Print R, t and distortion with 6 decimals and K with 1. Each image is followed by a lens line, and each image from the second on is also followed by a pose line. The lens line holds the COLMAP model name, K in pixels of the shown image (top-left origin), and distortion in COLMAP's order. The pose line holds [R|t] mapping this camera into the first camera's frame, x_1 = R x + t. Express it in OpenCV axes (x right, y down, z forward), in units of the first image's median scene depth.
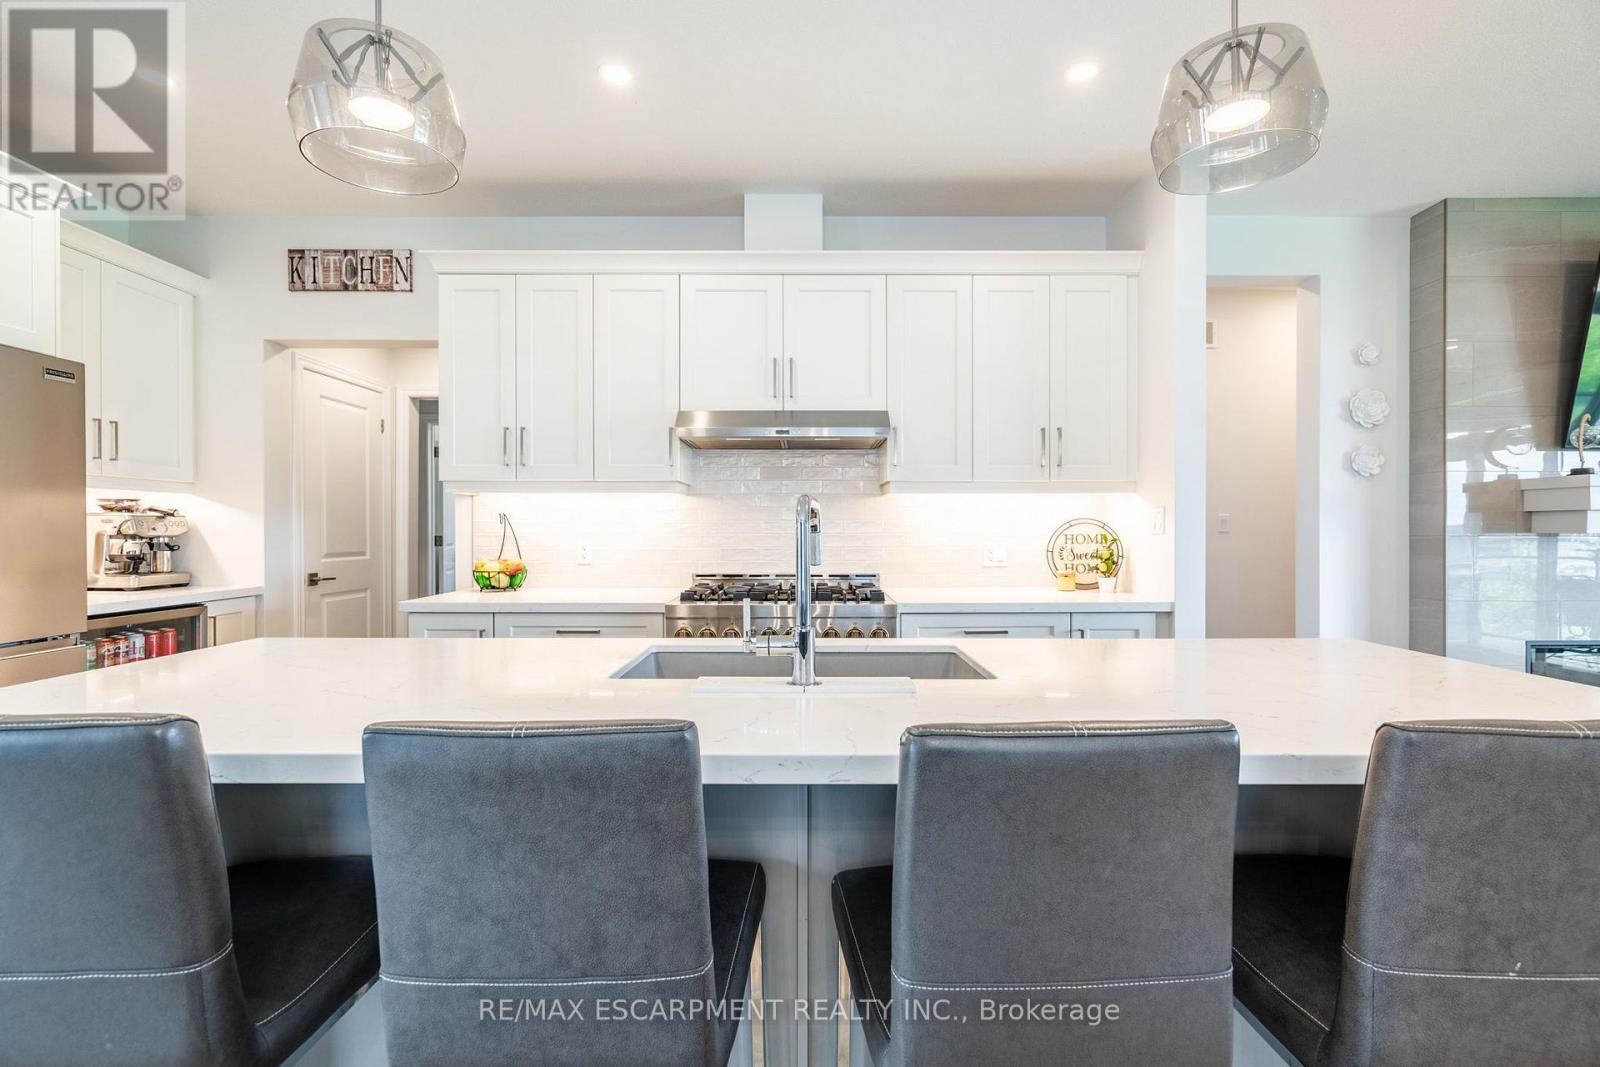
lens RADIAL K [[724.9, 0, 811.4], [0, 724.9, 534.7], [0, 0, 1]] dist [-0.006590, 0.000926]
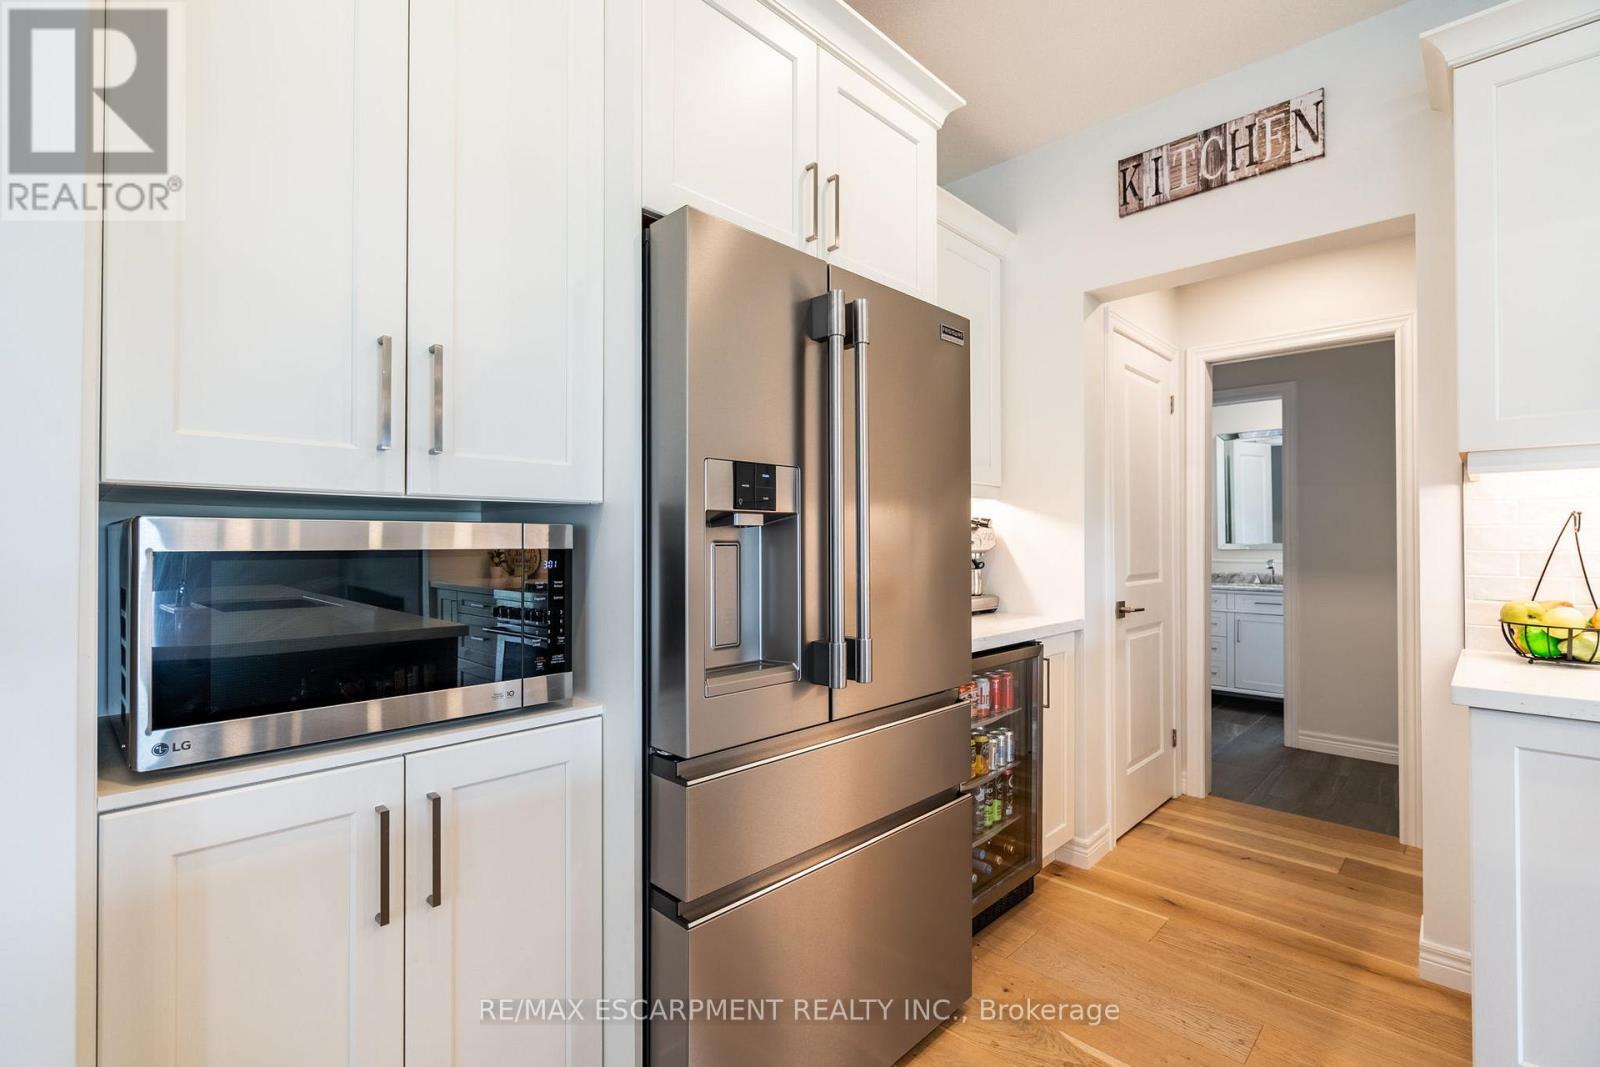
lens RADIAL K [[724.9, 0, 801.3], [0, 724.9, 541.2], [0, 0, 1]] dist [-0.006590, 0.000926]
pose [[0.715918, -0.002136, -0.698181, -0.444948], [-0.003975, 0.999967, -0.007135, -0.002947], [0.698173, 0.007883, 0.715886, 0.254011]]
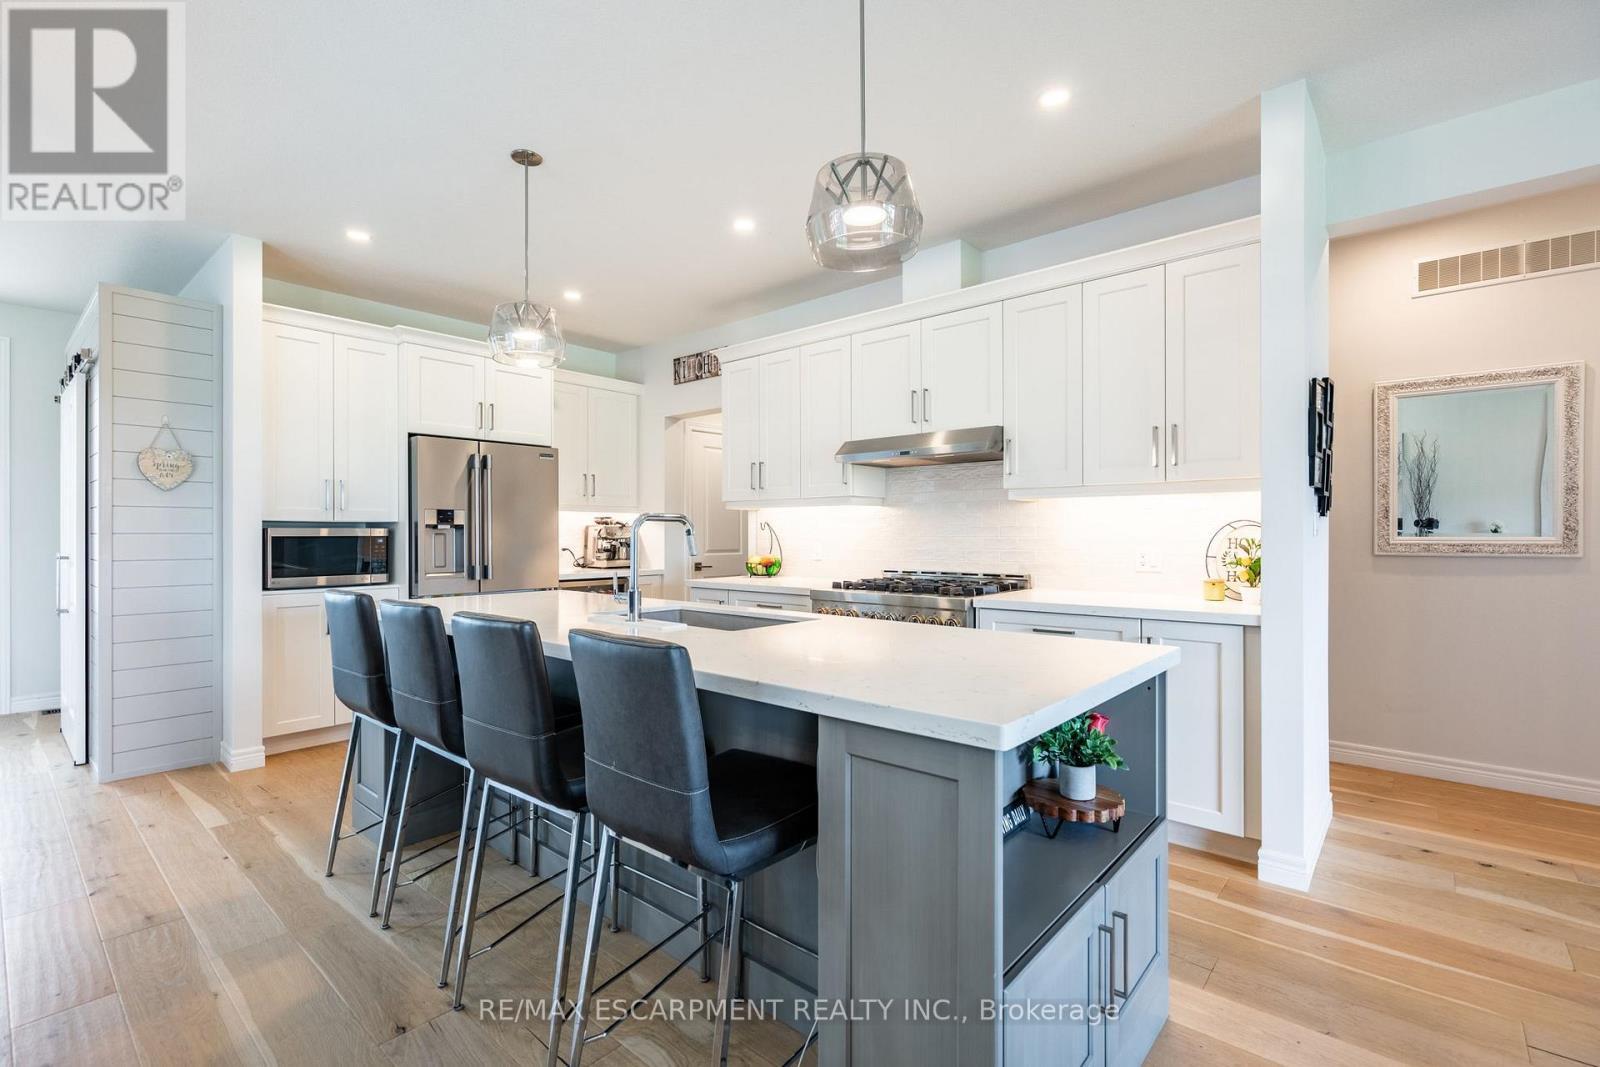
lens RADIAL K [[724.9, 0, 800.8], [0, 724.9, 541.5], [0, 0, 1]] dist [-0.006590, 0.000926]
pose [[0.752052, 0.004590, -0.659088, 0.548180], [-0.002593, 0.999989, 0.004006, 0.001600], [0.659099, -0.001304, 0.752055, -0.022016]]
